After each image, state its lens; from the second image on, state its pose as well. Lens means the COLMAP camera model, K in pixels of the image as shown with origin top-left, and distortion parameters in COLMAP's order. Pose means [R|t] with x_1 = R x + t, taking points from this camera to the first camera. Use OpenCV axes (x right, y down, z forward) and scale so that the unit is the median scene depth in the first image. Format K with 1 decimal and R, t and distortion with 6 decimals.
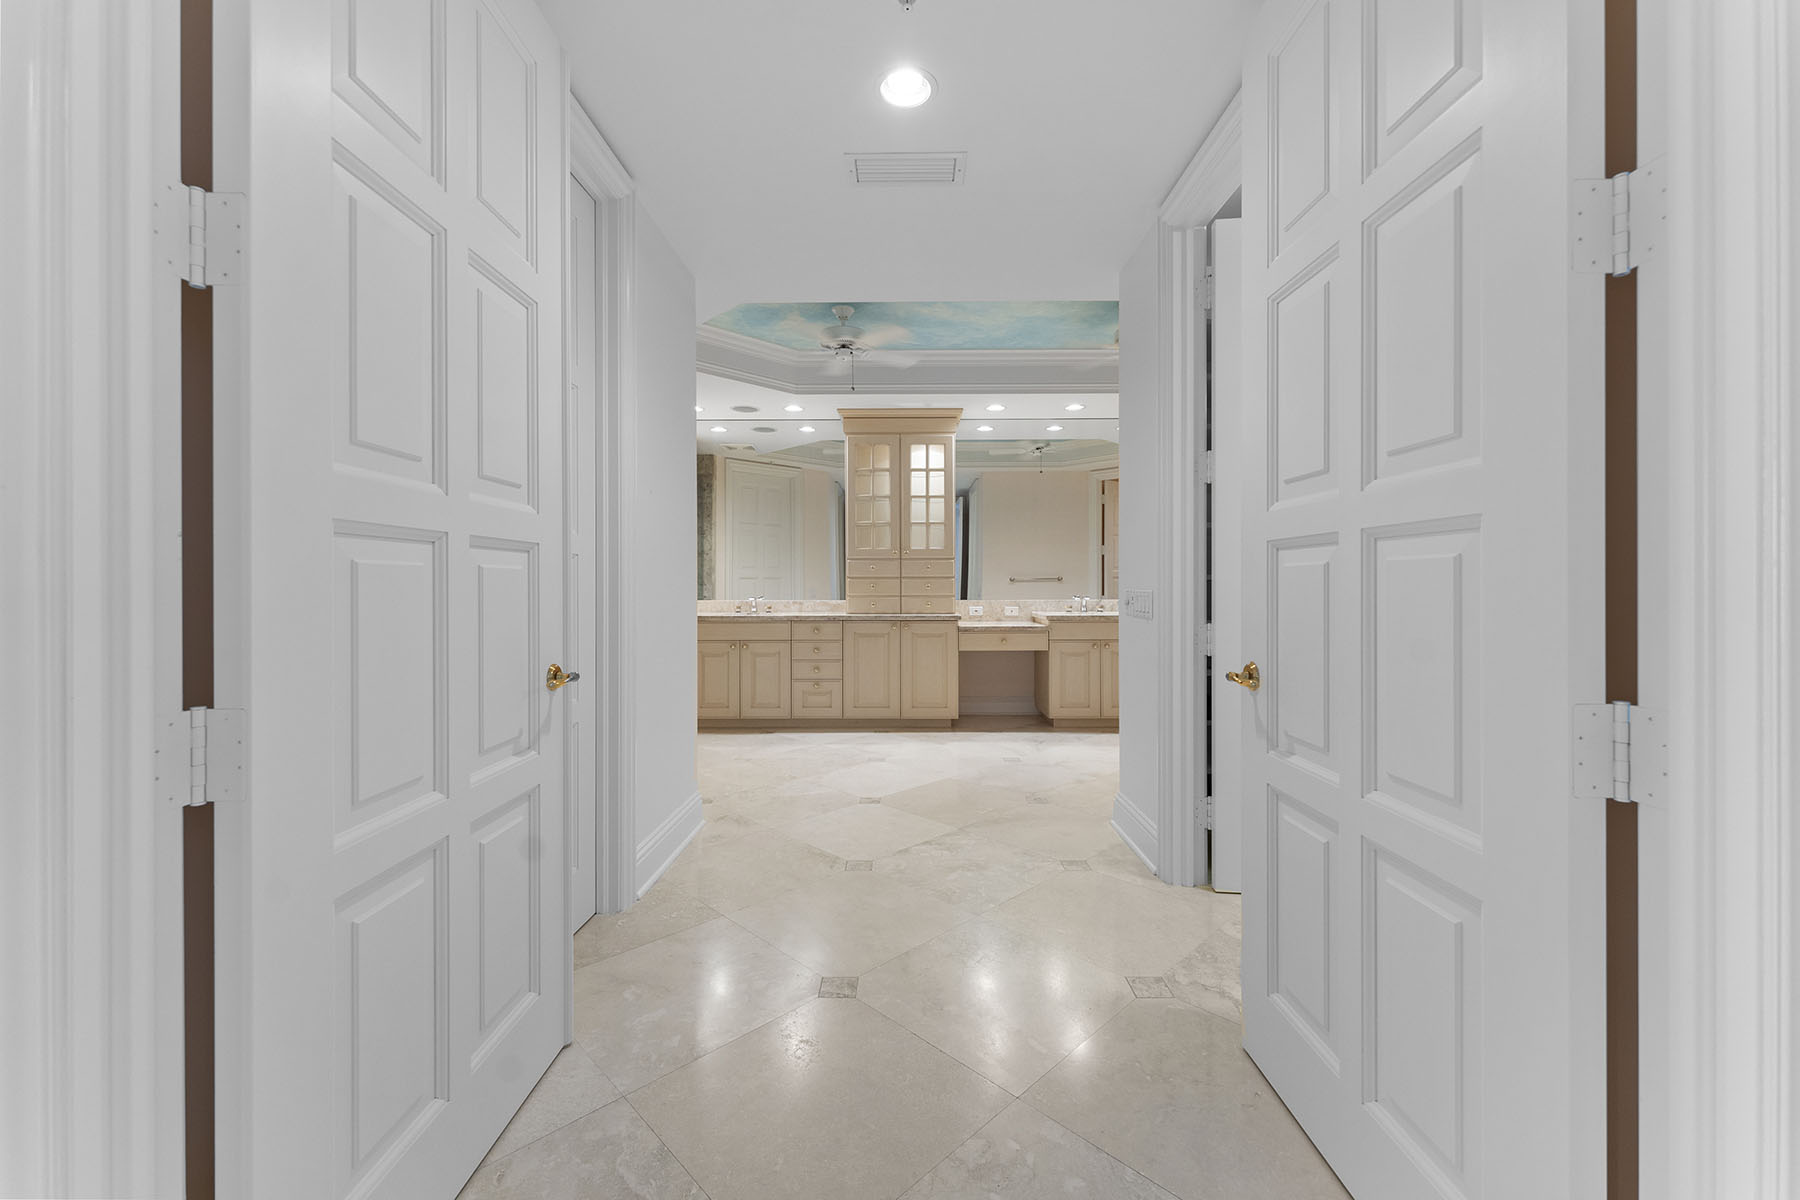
lens RADIAL K [[729.4, 0, 905.8], [0, 729.4, 590.4], [0, 0, 1]] dist [0.000948, 0.000362]
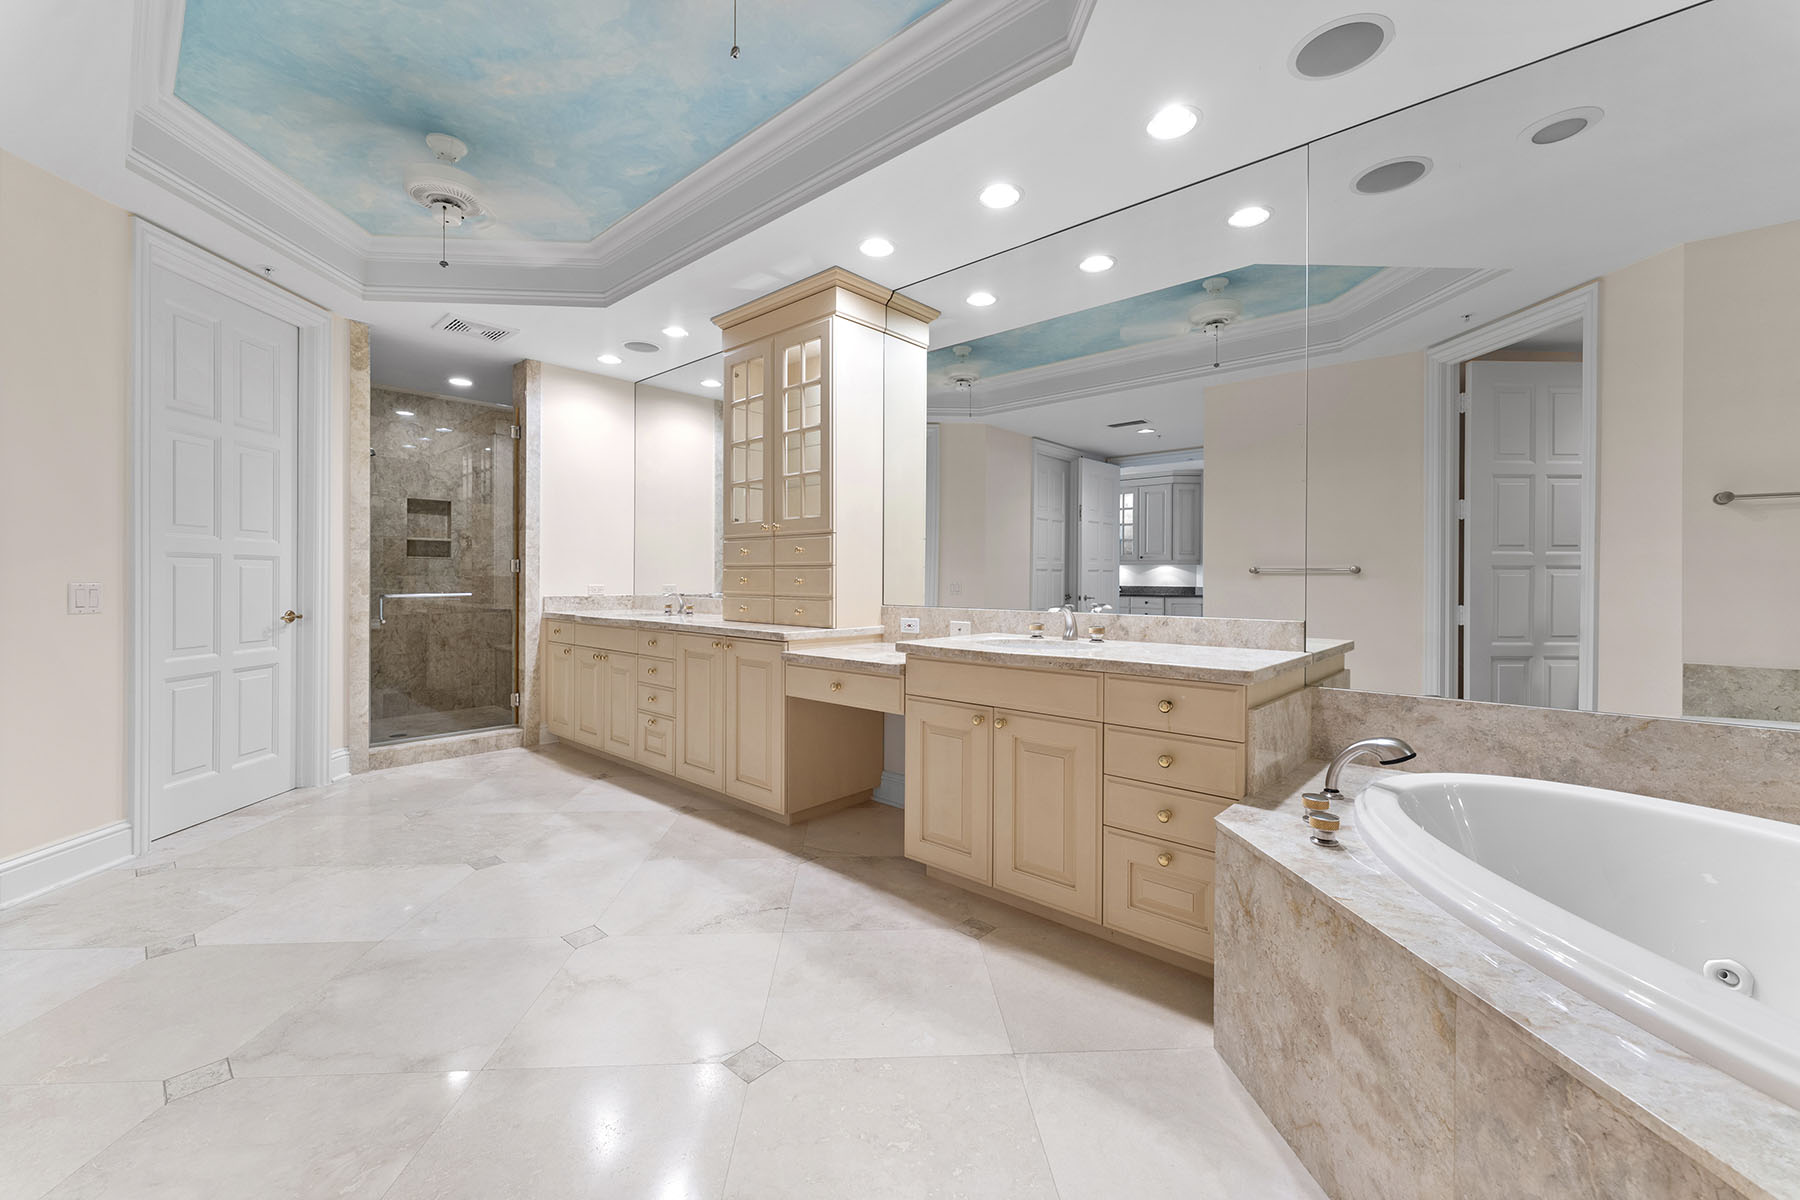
lens RADIAL K [[729.4, 0, 894.0], [0, 729.4, 589.4], [0, 0, 1]] dist [0.000948, 0.000362]
pose [[0.739752, 0.014952, -0.672713, 0.512361], [-0.010980, 0.999888, 0.010151, -0.005862], [0.672790, -0.000123, 0.739833, 0.638240]]
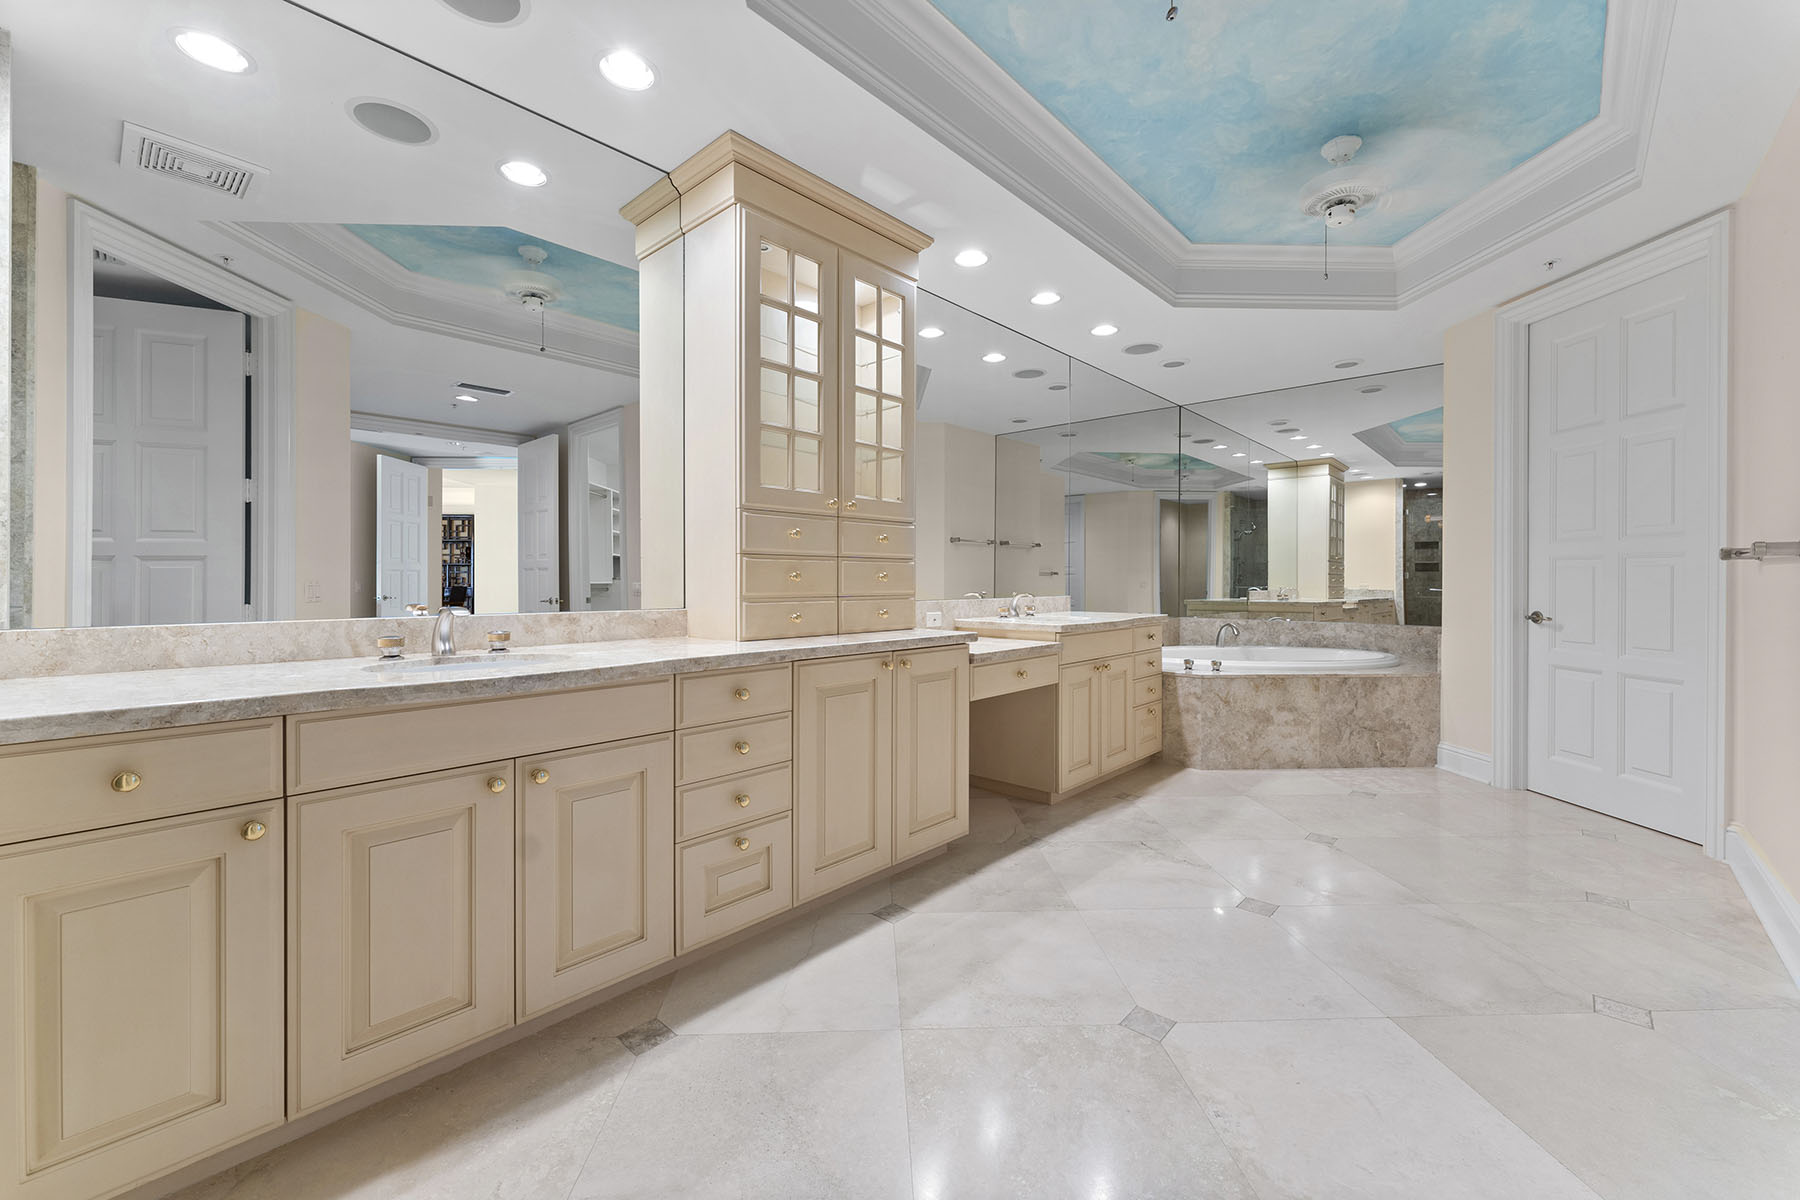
lens RADIAL K [[729.4, 0, 909.1], [0, 729.4, 591.6], [0, 0, 1]] dist [0.000948, 0.000362]
pose [[0.663197, -0.010453, 0.748372, -0.340599], [0.003143, 0.999933, 0.011181, -0.000951], [-0.748439, -0.005063, 0.663185, 0.689754]]
